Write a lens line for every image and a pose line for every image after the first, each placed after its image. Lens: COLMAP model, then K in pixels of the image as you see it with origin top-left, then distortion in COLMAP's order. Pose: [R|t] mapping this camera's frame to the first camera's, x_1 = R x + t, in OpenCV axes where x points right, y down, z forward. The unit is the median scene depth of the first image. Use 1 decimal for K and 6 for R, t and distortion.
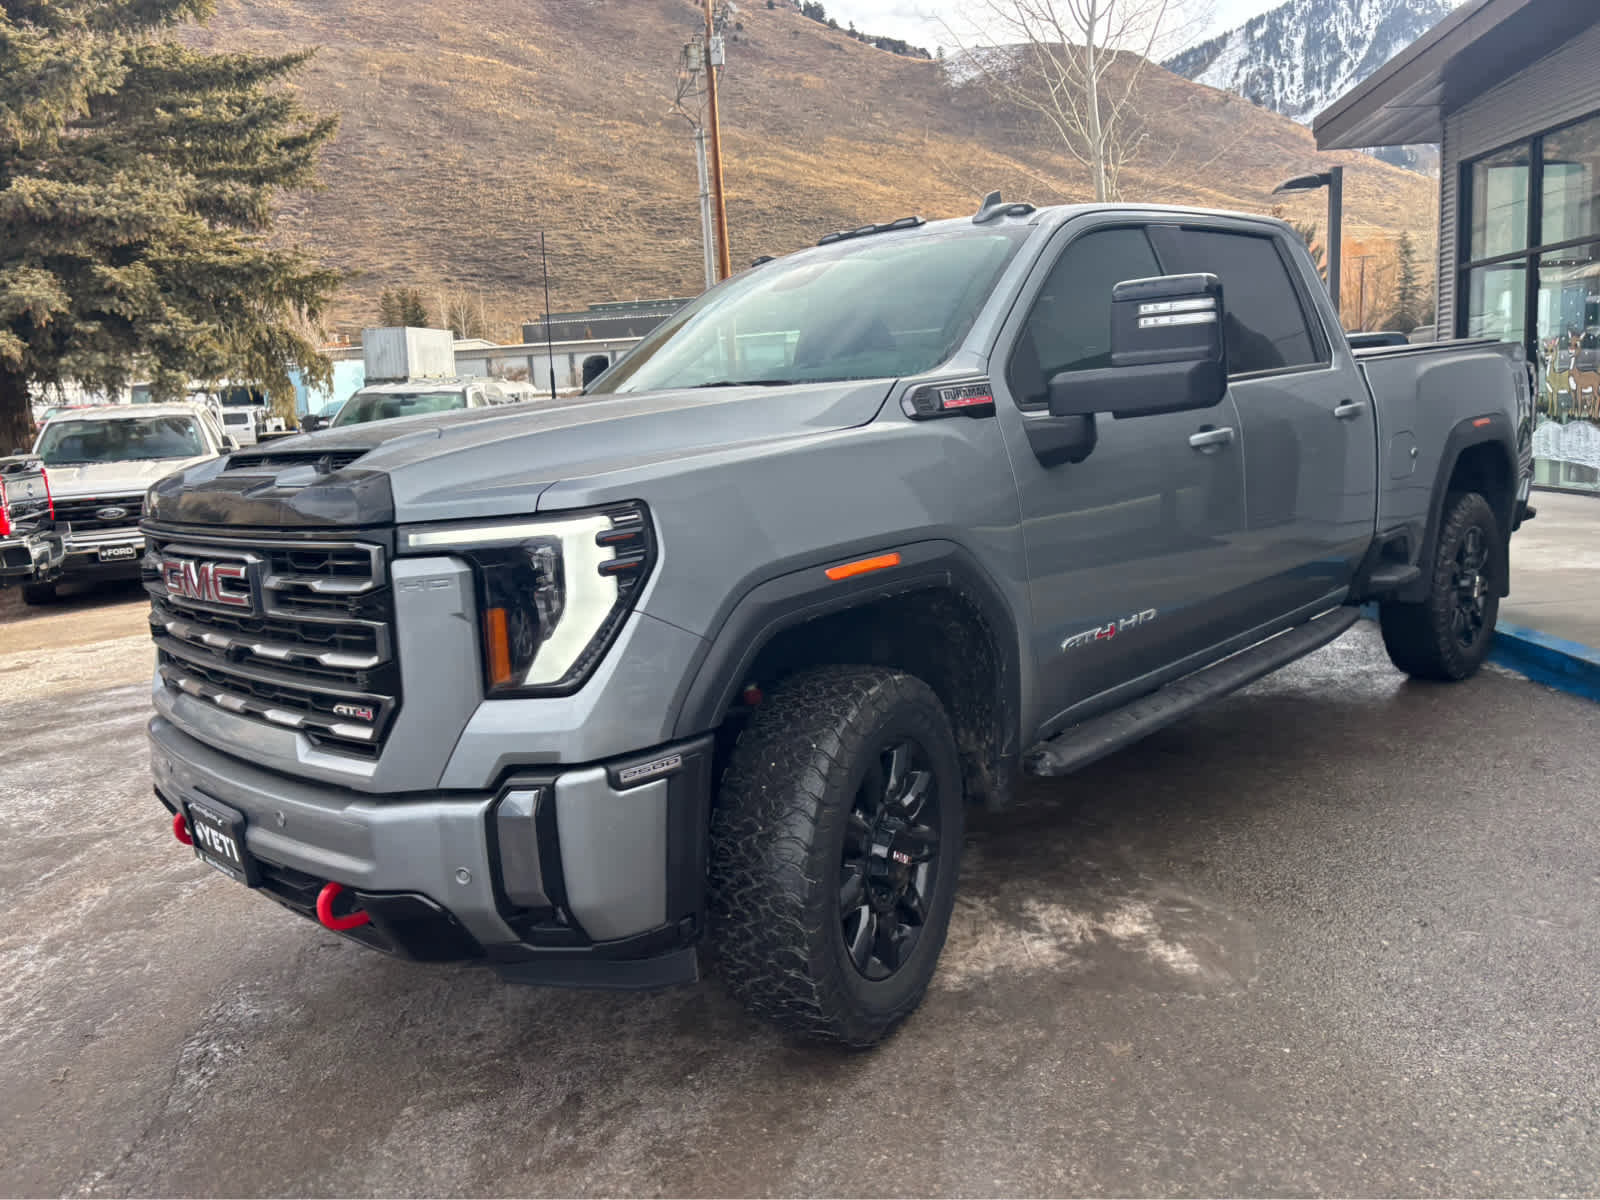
lens RADIAL K [[1200.3, 0, 800.9], [0, 1200.3, 605.2], [0, 0, 1]] dist [0.022531, -0.001654]
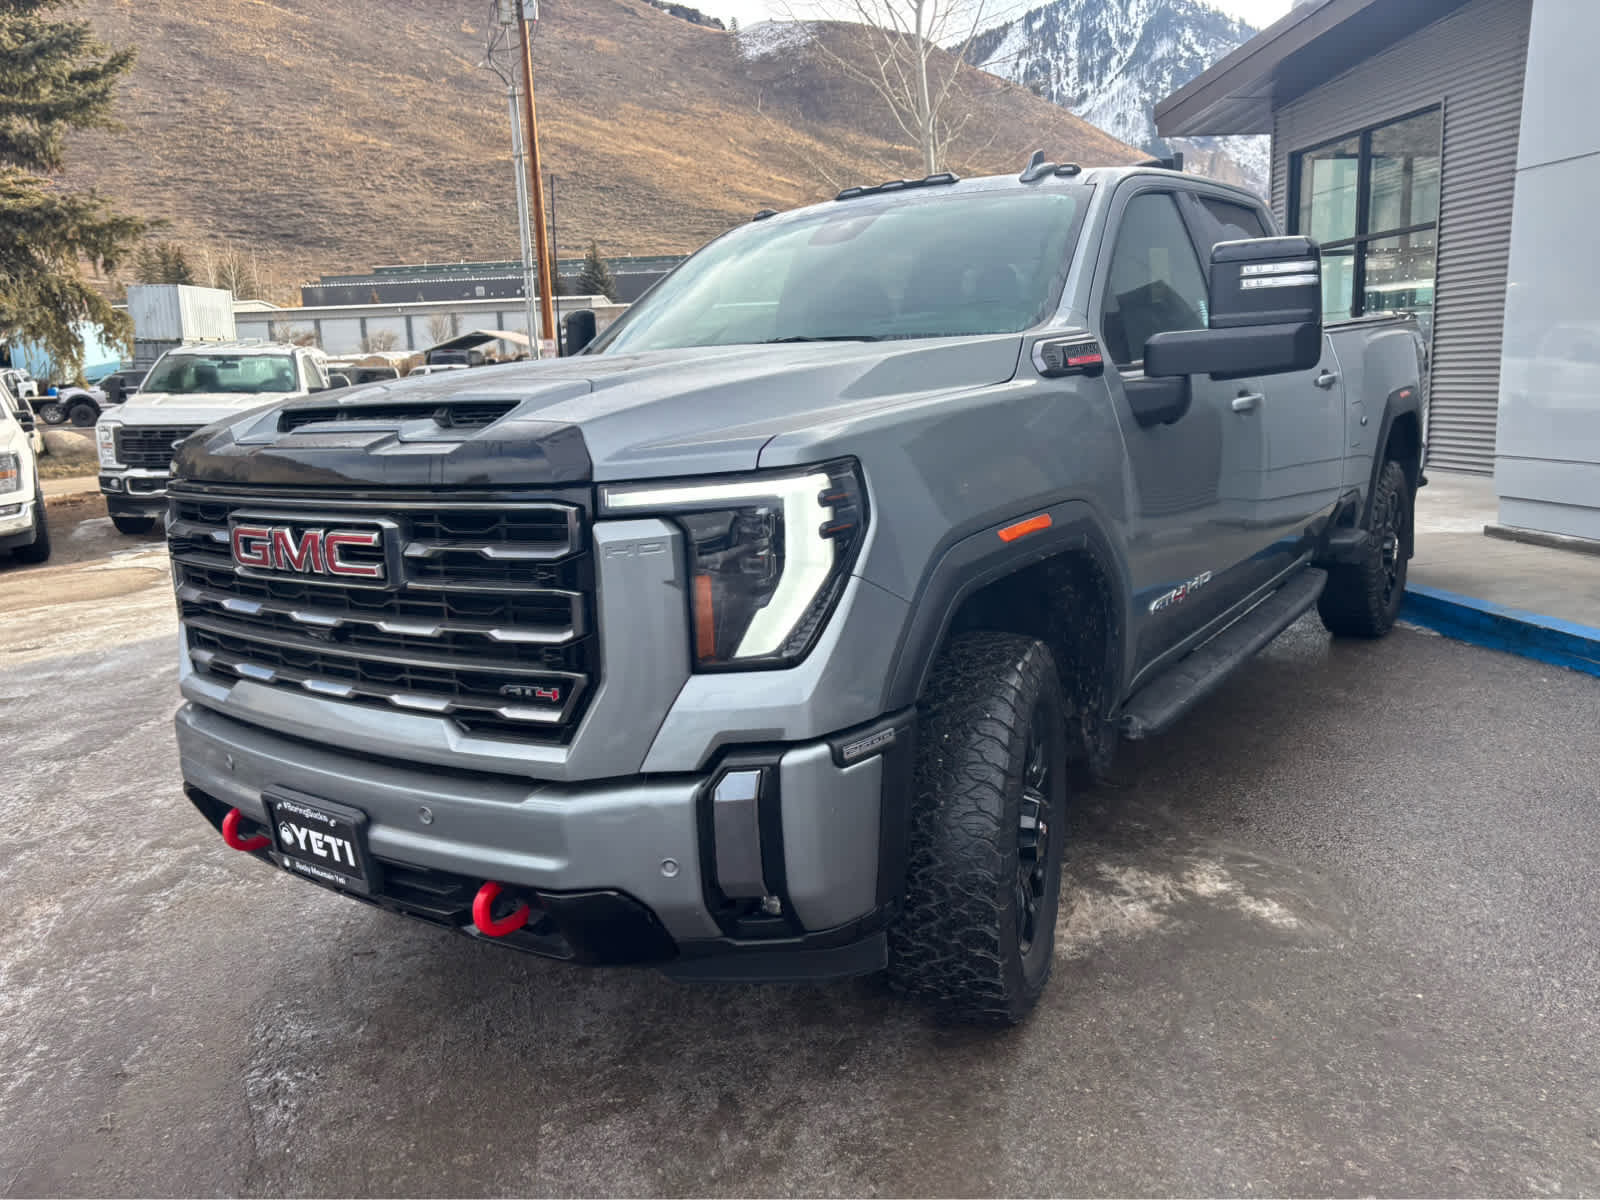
lens RADIAL K [[1198.1, 0, 800.0], [0, 1198.1, 600.0], [0, 0, 1]] dist [0.029603, -0.014687]
pose [[0.986588, -0.016629, 0.162378, -0.237076], [0.013784, 0.999731, 0.018634, 0.004015], [-0.162645, -0.016146, 0.986553, 0.064415]]
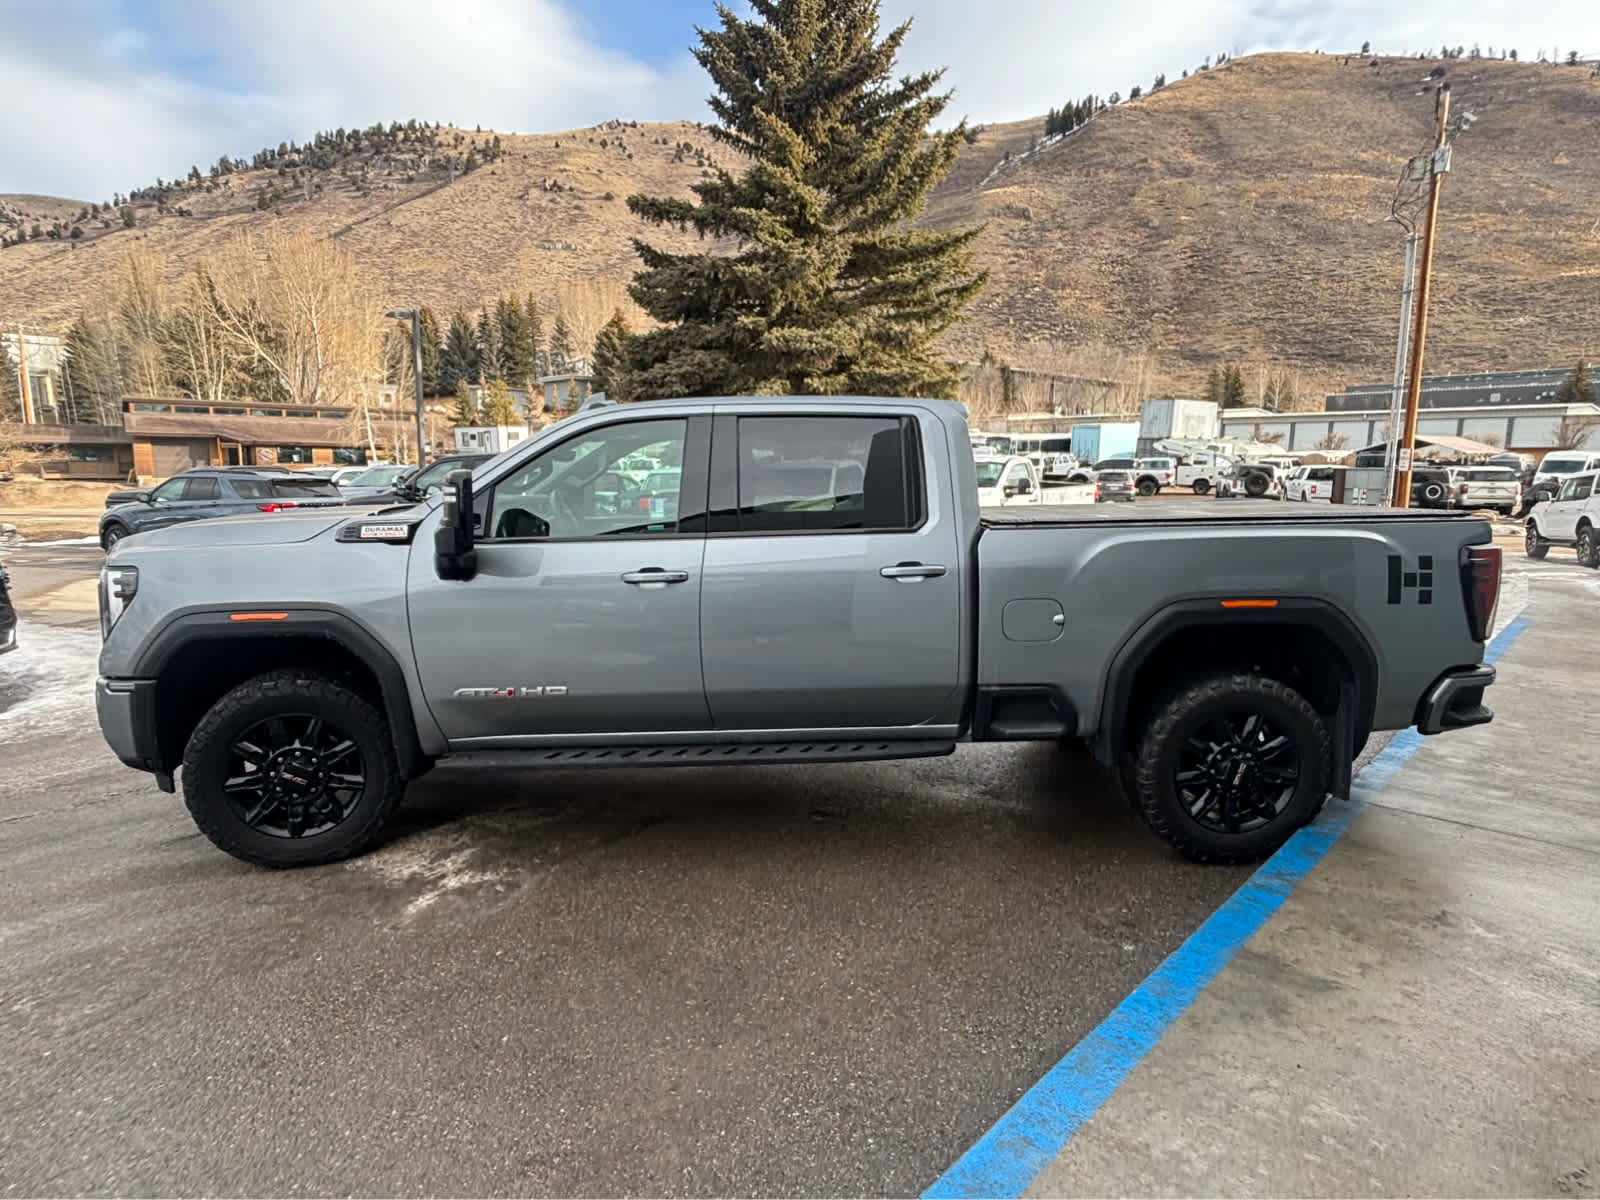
lens RADIAL K [[888.9, 0, 800.0], [0, 888.9, 600.0], [0, 0, 1]] dist [-0.011492, 0.002836]
pose [[0.720547, 0.167998, -0.672747, 1.346438], [-0.166828, 0.983709, 0.066970, -0.247282], [0.673038, 0.063978, 0.736835, 0.452734]]
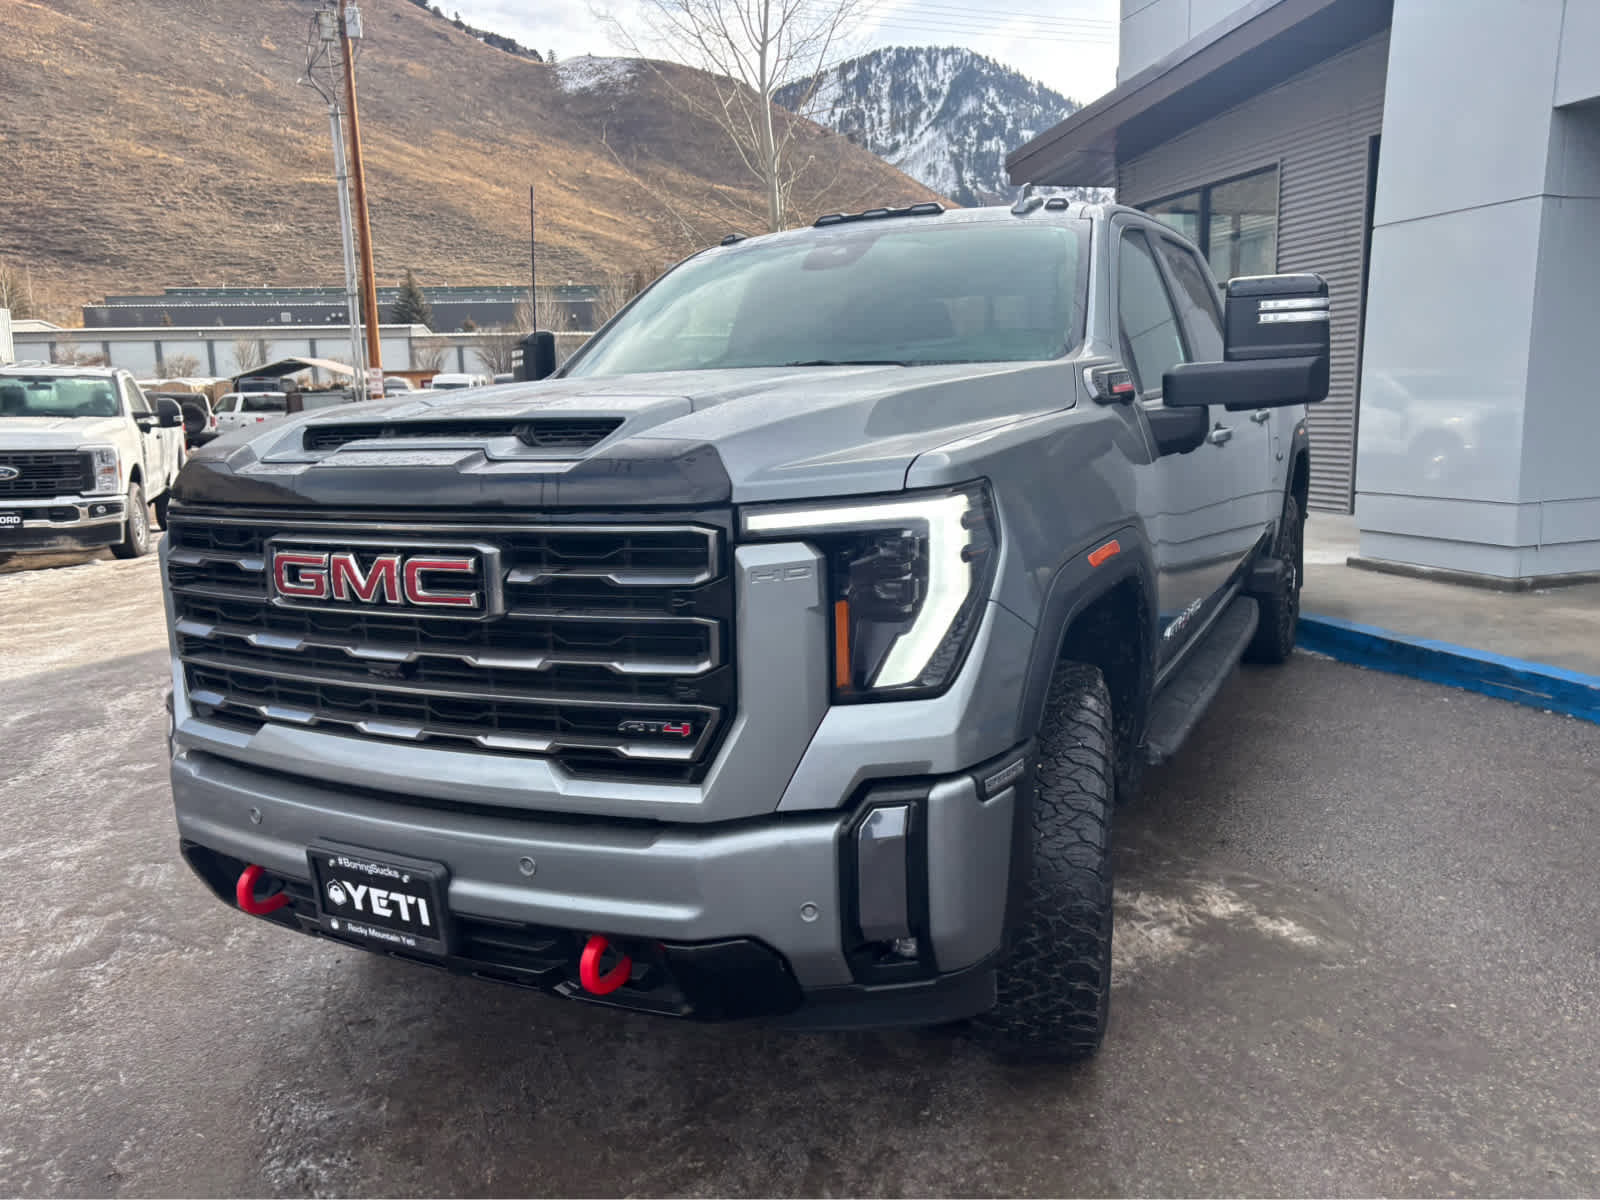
lens RADIAL K [[1190.7, 0, 795.1], [0, 1190.7, 611.4], [0, 0, 1]] dist [0.064863, -0.071969]
pose [[0.953435, -0.021292, 0.300846, -0.393233], [0.021976, 0.999758, 0.001110, 0.005937], [-0.300796, 0.005553, 0.953672, 0.134240]]
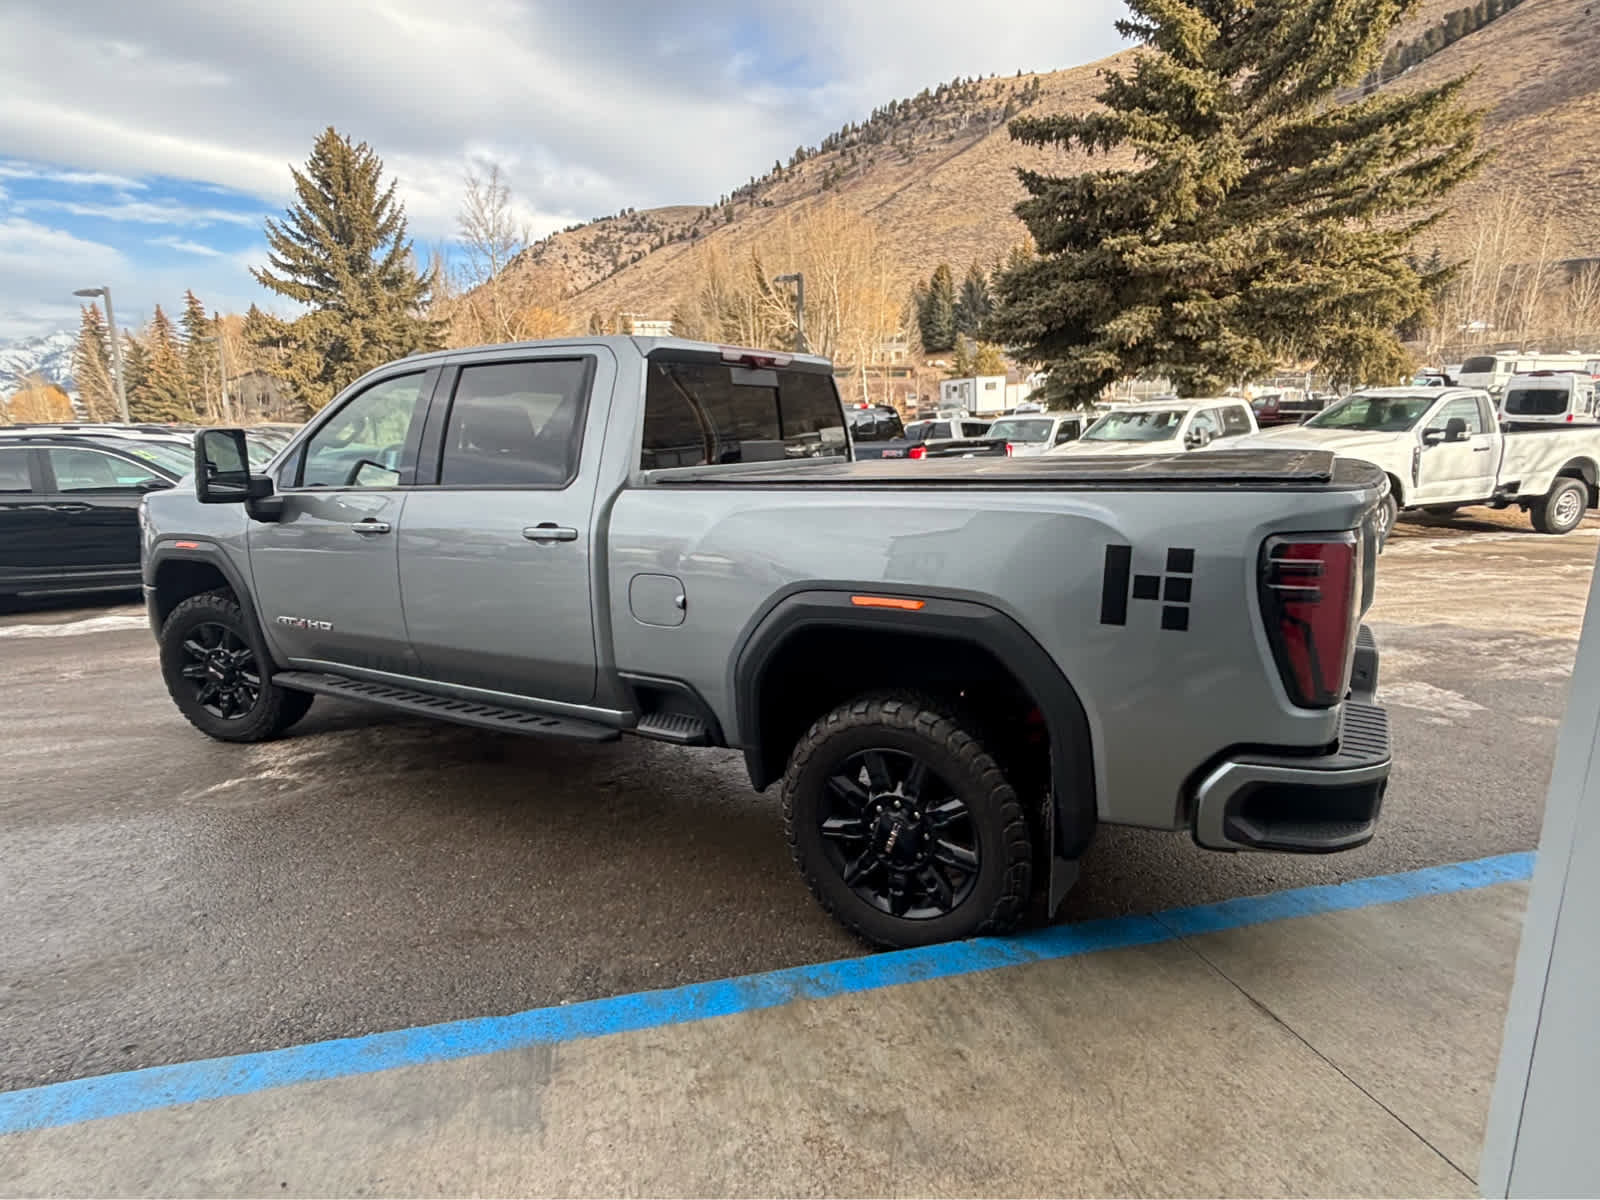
lens RADIAL K [[891.6, 0, 798.8], [0, 891.6, 604.1], [0, 0, 1]] dist [-0.009969, 0.004284]
pose [[0.240375, 0.253991, -0.936861, 1.751791], [-0.160467, 0.962278, 0.219710, -0.434394], [0.957324, 0.097522, 0.272065, 1.439149]]
